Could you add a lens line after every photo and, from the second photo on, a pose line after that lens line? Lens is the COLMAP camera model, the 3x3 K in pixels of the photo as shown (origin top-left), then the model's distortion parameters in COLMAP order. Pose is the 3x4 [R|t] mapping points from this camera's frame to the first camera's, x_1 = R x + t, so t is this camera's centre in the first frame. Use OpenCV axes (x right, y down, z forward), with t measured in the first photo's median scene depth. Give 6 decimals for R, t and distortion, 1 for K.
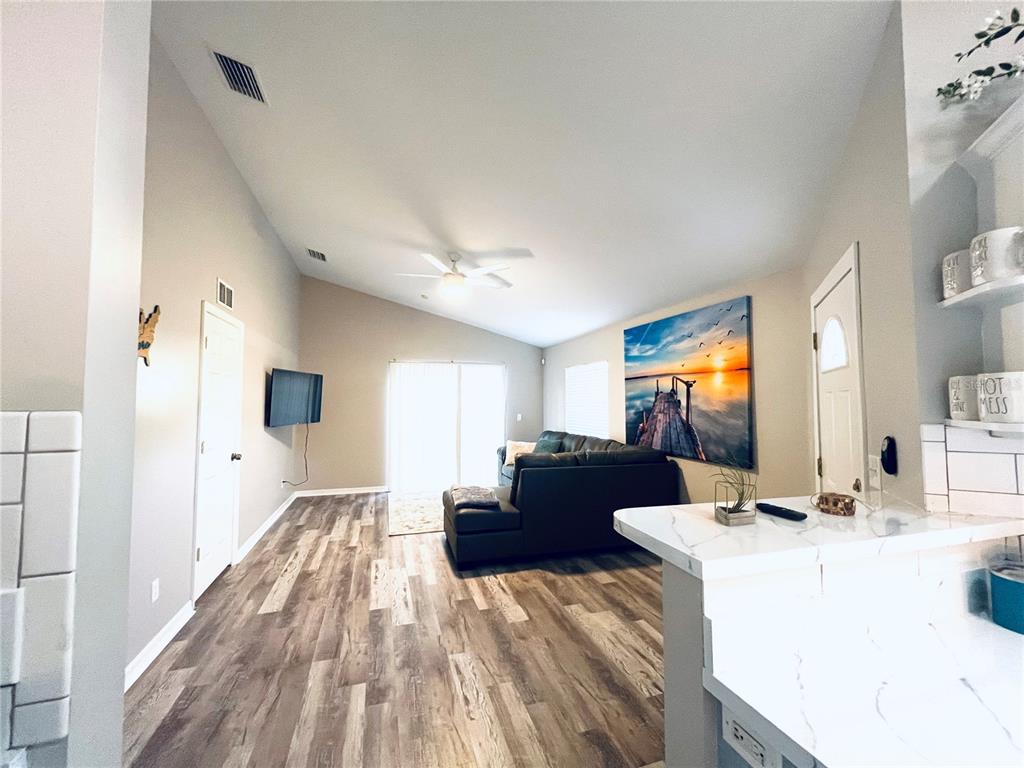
lens RADIAL K [[409.9, 0, 512.0], [0, 409.9, 384.0], [0, 0, 1]] dist [-0.003129, 0.000675]
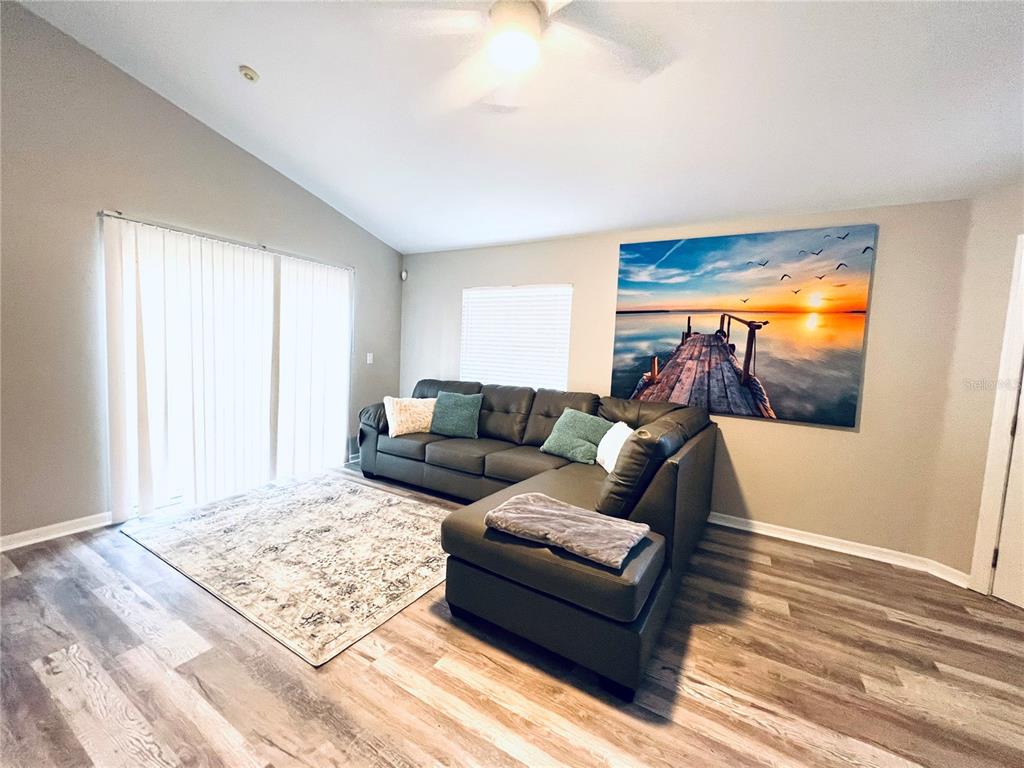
lens RADIAL K [[409.9, 0, 512.0], [0, 409.9, 384.0], [0, 0, 1]] dist [-0.003129, 0.000675]
pose [[0.743688, -0.020384, 0.668216, -0.447105], [-0.075620, 0.990555, 0.114378, 0.056924], [-0.664236, -0.135592, 0.735122, 0.690891]]
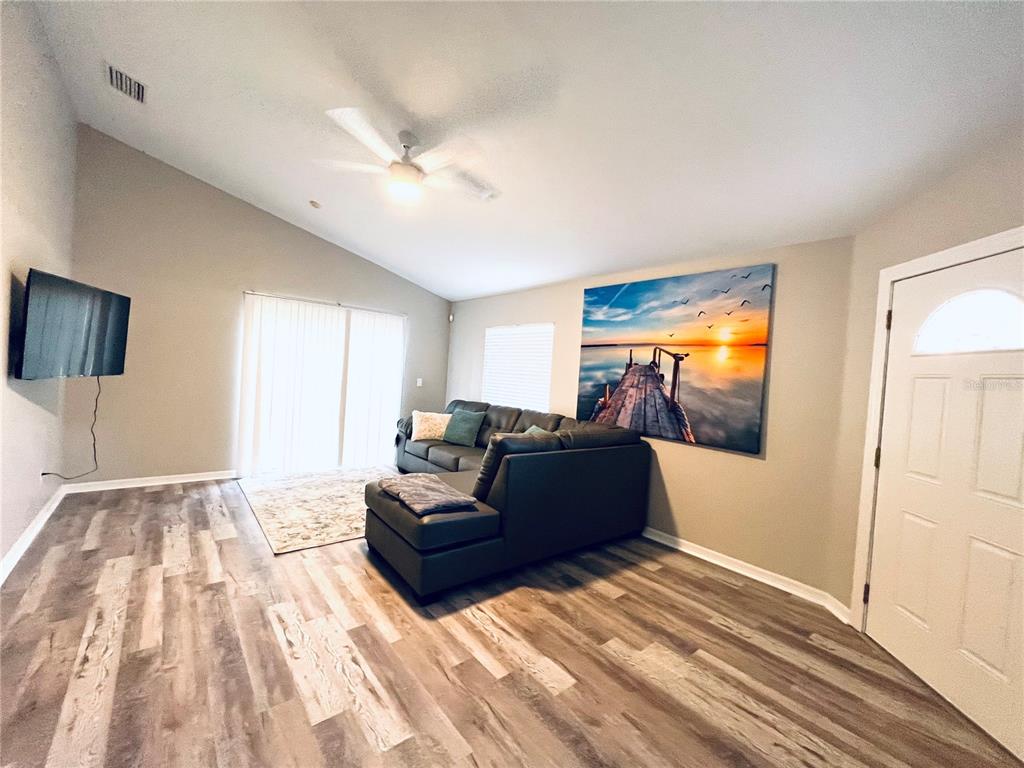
lens RADIAL K [[409.9, 0, 512.0], [0, 409.9, 384.0], [0, 0, 1]] dist [-0.003129, 0.000675]
pose [[0.922500, 0.049361, 0.382829, -0.231703], [-0.080350, 0.994621, 0.065375, 0.028439], [-0.377542, -0.091069, 0.921503, 0.303842]]
